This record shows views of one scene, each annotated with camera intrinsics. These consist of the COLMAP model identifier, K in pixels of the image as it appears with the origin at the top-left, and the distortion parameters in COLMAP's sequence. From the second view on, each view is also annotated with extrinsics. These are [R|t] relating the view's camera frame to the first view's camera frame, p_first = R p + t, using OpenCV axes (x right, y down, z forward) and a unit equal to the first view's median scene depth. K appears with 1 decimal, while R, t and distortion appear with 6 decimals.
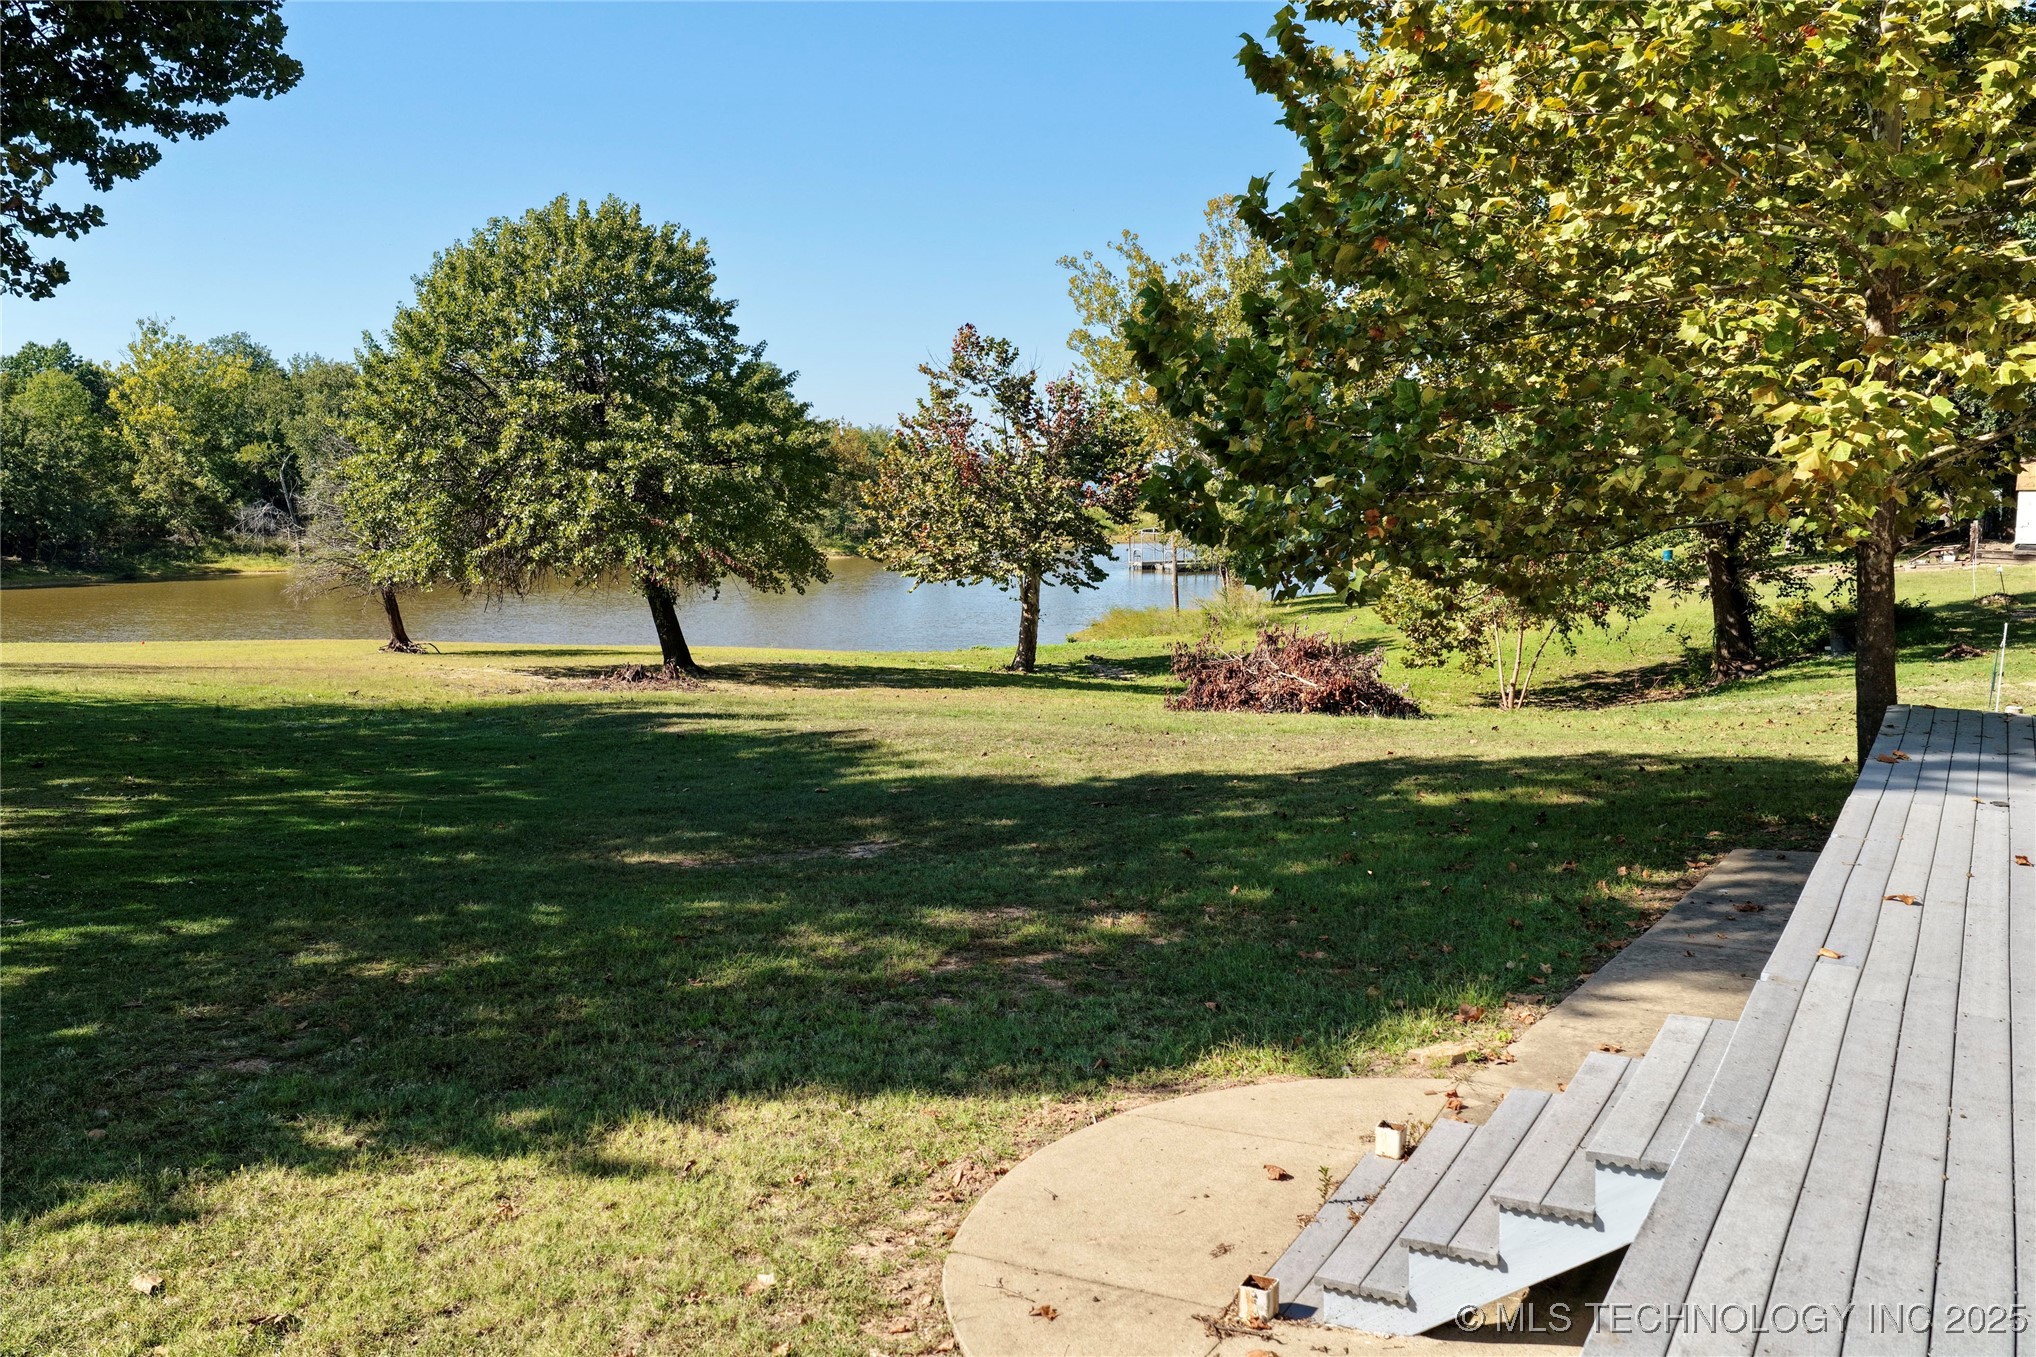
lens RADIAL K [[1675.9, 0, 1050.1], [0, 1675.9, 672.1], [0, 0, 1]] dist [-0.014910, 0.046234]
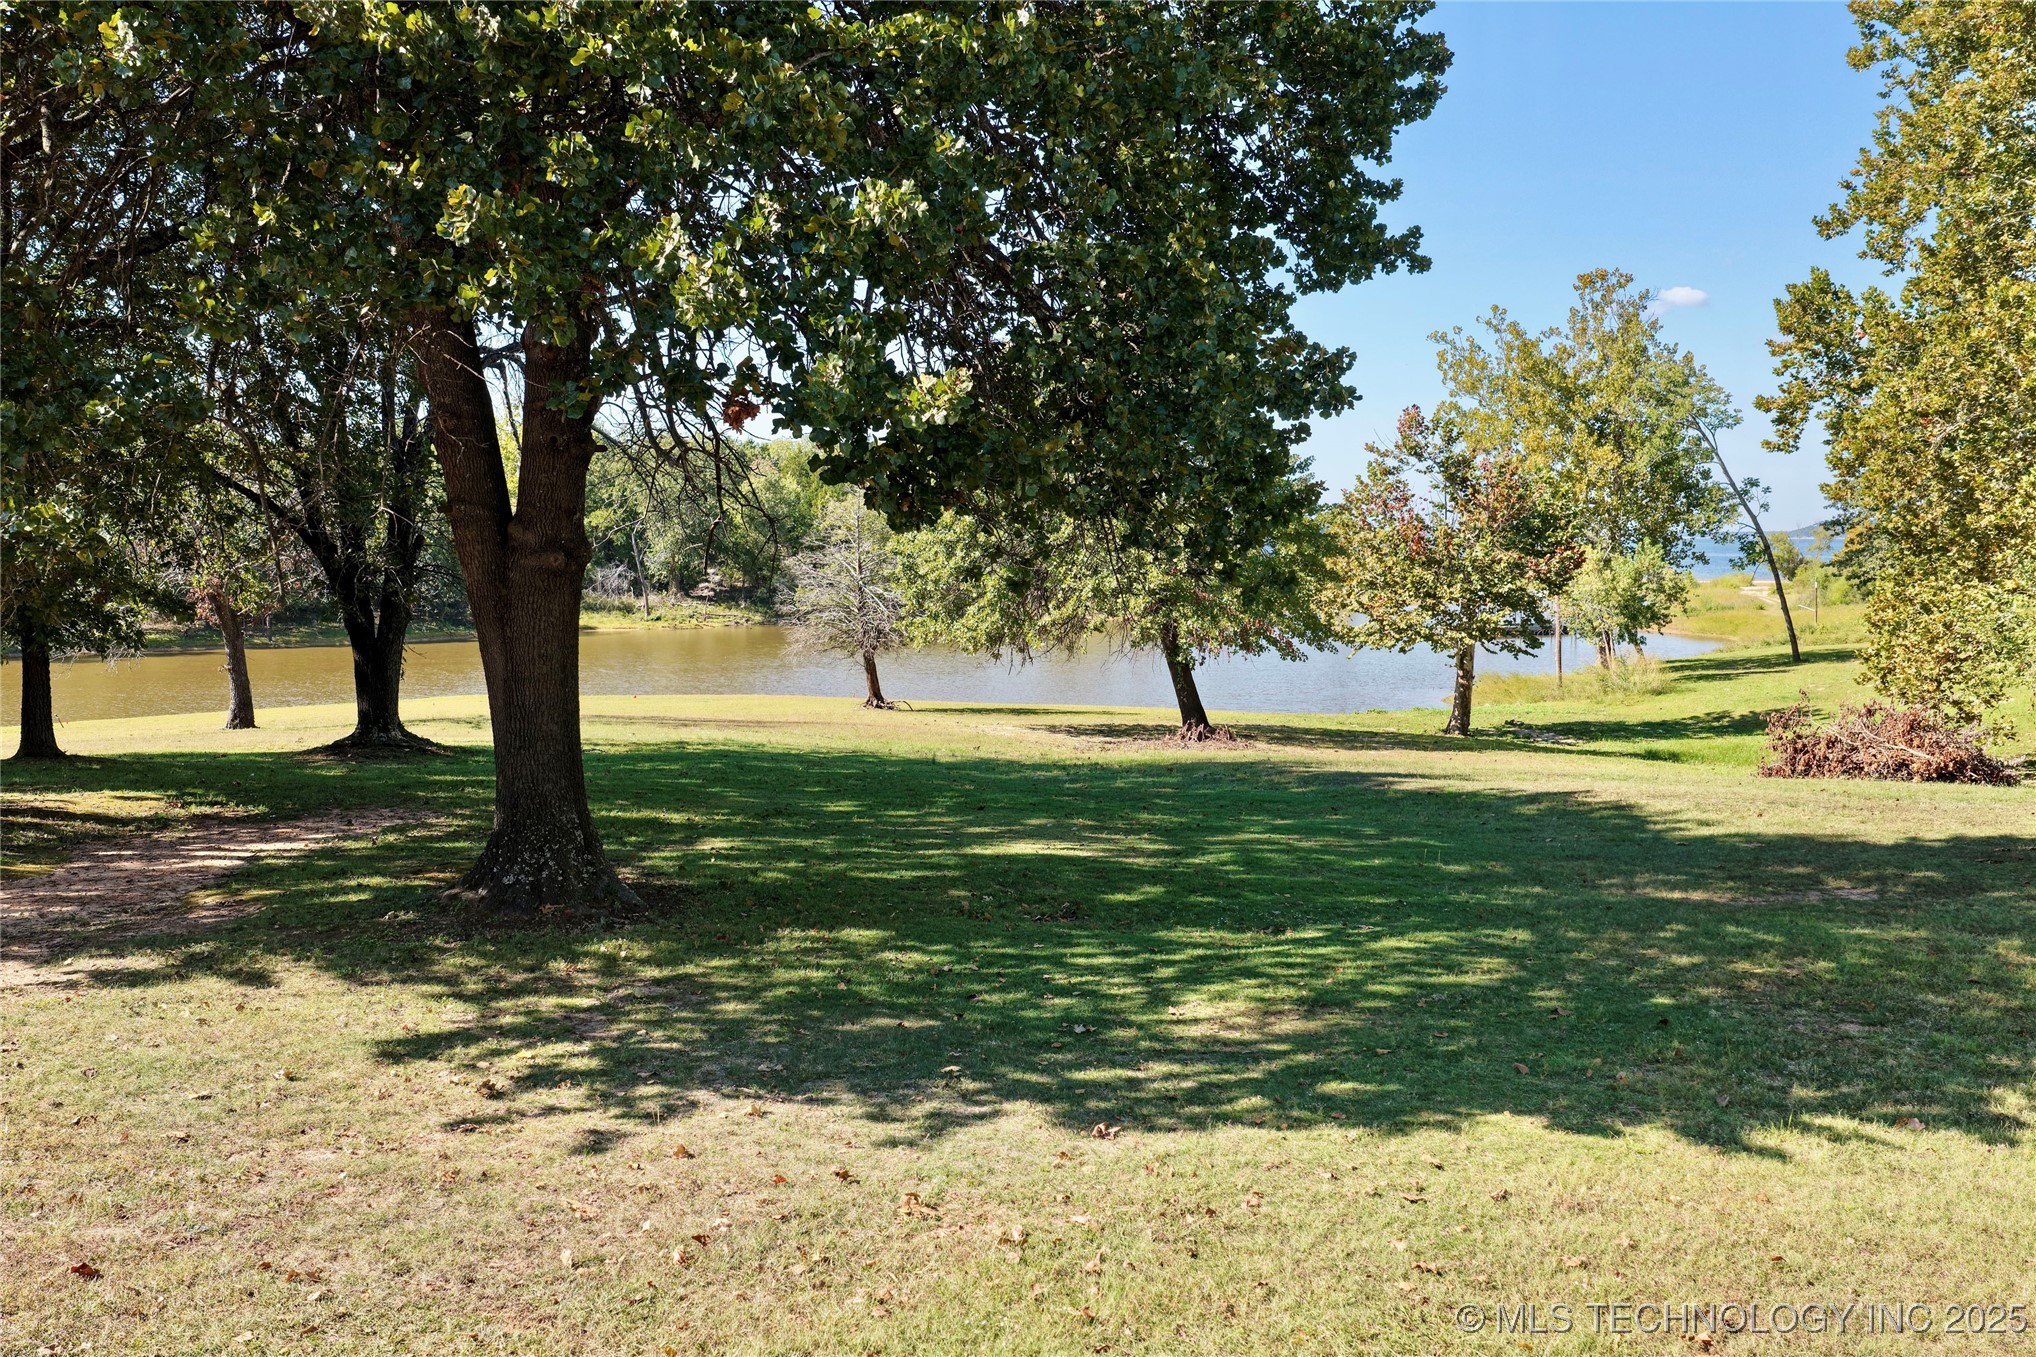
lens RADIAL K [[1675.9, 0, 1050.1], [0, 1675.9, 672.1], [0, 0, 1]] dist [-0.014910, 0.046234]
pose [[0.991489, 0.010212, -0.129789, -0.136522], [-0.014628, 0.999344, -0.033117, -0.001253], [0.129366, 0.034734, 0.990988, -0.069719]]
